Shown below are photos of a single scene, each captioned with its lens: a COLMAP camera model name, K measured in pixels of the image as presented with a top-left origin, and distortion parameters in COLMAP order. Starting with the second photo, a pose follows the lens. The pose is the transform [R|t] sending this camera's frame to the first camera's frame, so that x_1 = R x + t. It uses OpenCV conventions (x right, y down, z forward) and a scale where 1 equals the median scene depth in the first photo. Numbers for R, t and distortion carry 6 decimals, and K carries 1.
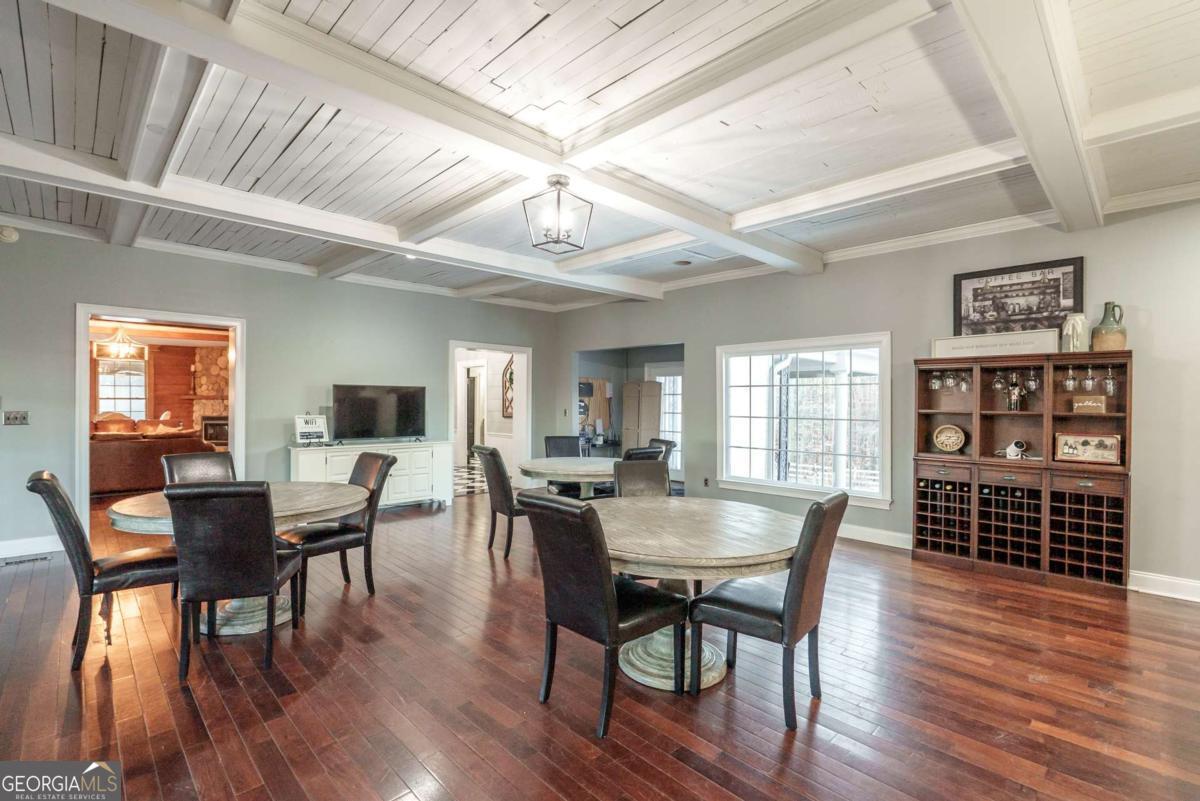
lens RADIAL K [[538.8, 0, 600.0], [0, 538.8, 400.5], [0, 0, 1]] dist [-0.001909, 0.000325]
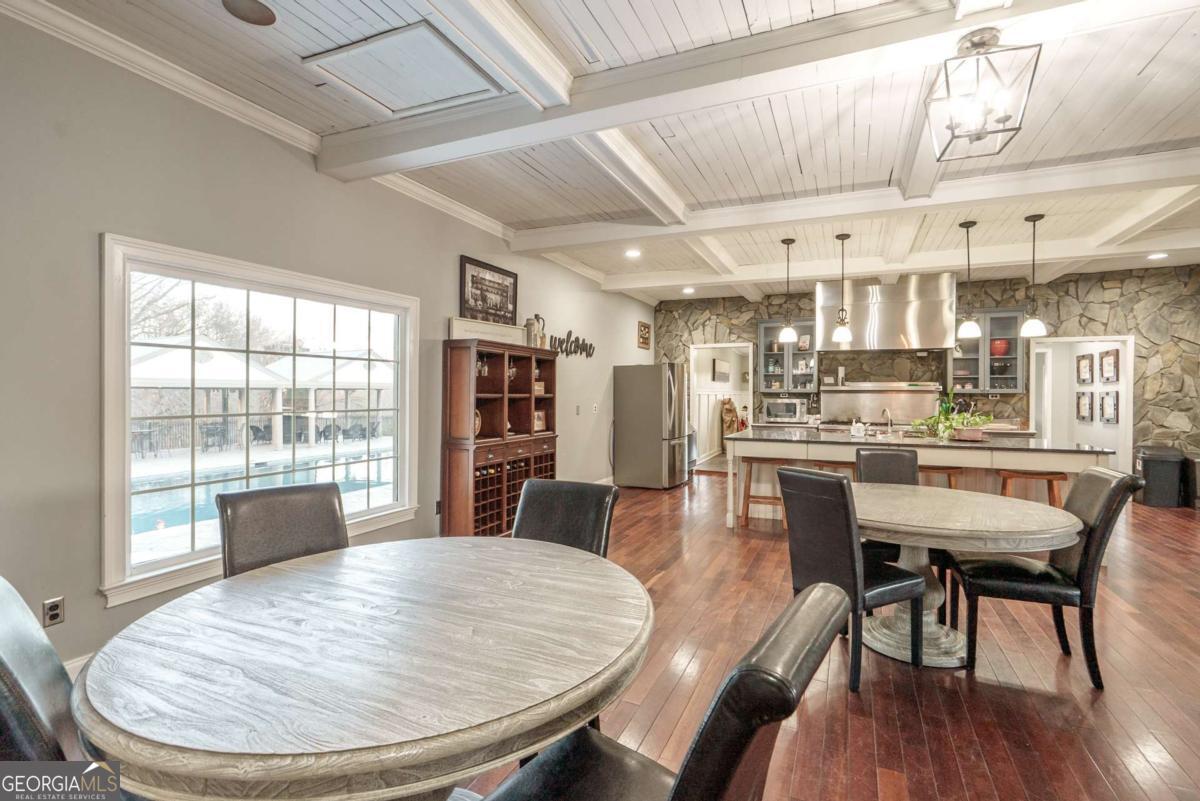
lens RADIAL K [[551.9, 0, 606.8], [0, 551.9, 396.0], [0, 0, 1]] dist [-0.000482, -0.000268]
pose [[-0.358729, -0.021816, 0.933187, -0.384661], [-0.013891, 0.999741, 0.018032, -0.000656], [-0.933338, -0.006494, -0.358939, 1.156320]]
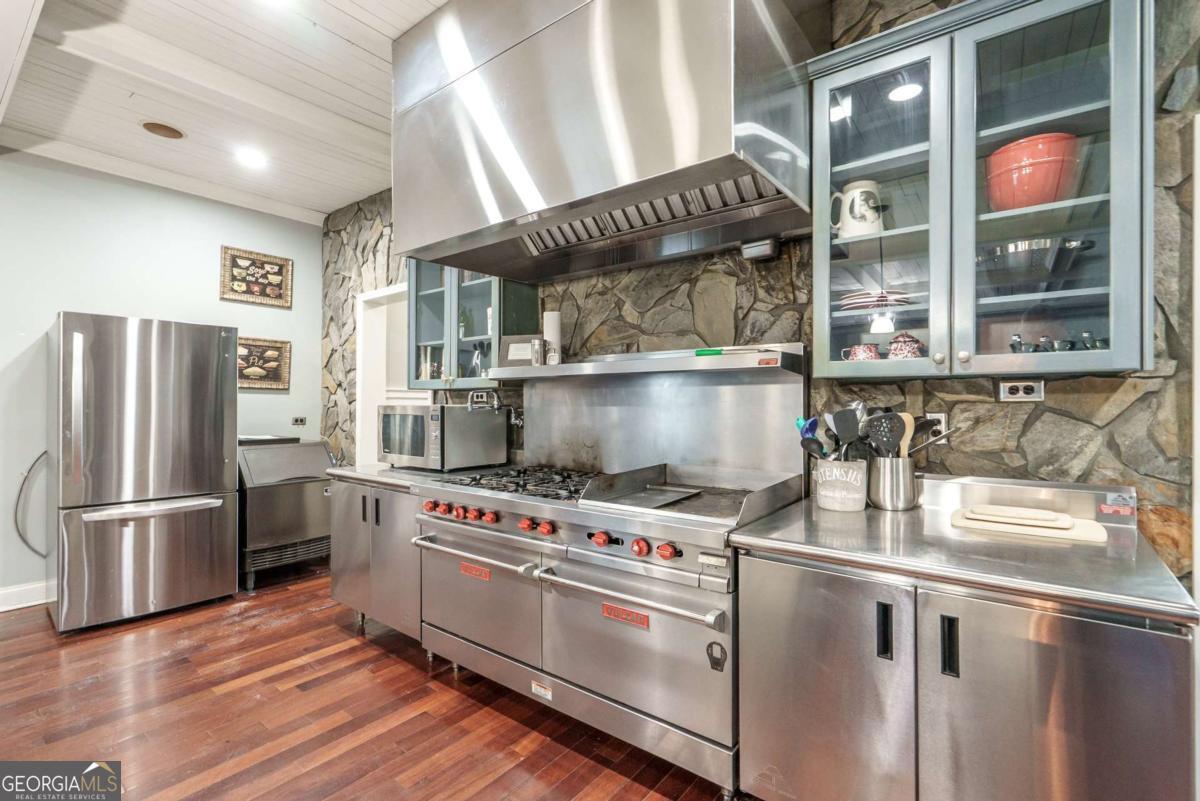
lens RADIAL K [[551.9, 0, 606.8], [0, 551.9, 396.0], [0, 0, 1]] dist [-0.000482, -0.000268]
pose [[-0.136931, 0.006358, 0.990560, 0.384097], [-0.009149, 0.999929, -0.007683, 0.024372], [-0.990538, -0.010115, -0.136863, -0.160295]]
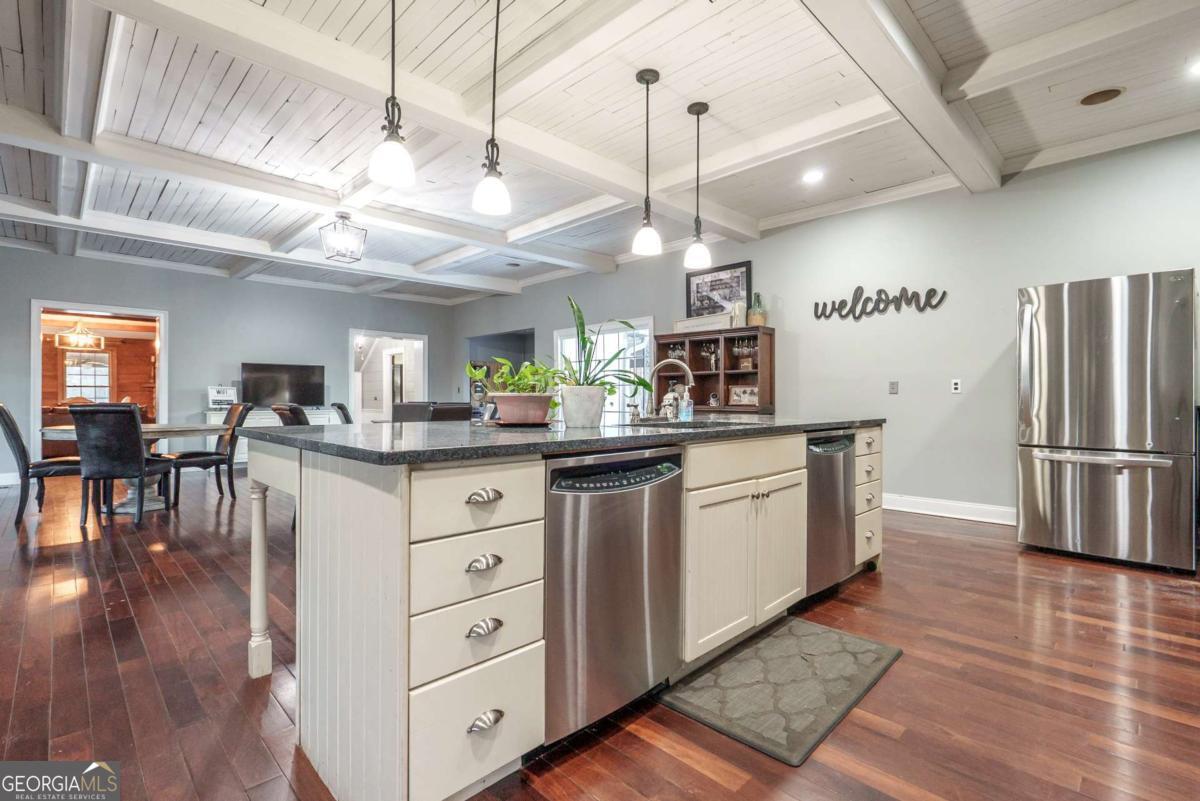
lens RADIAL K [[551.9, 0, 606.8], [0, 551.9, 396.0], [0, 0, 1]] dist [-0.000482, -0.000268]
pose [[0.999908, -0.009076, 0.010038, 0.458814], [0.009115, 0.999951, -0.003804, 0.080770], [-0.010003, 0.003895, 0.999942, -0.397485]]
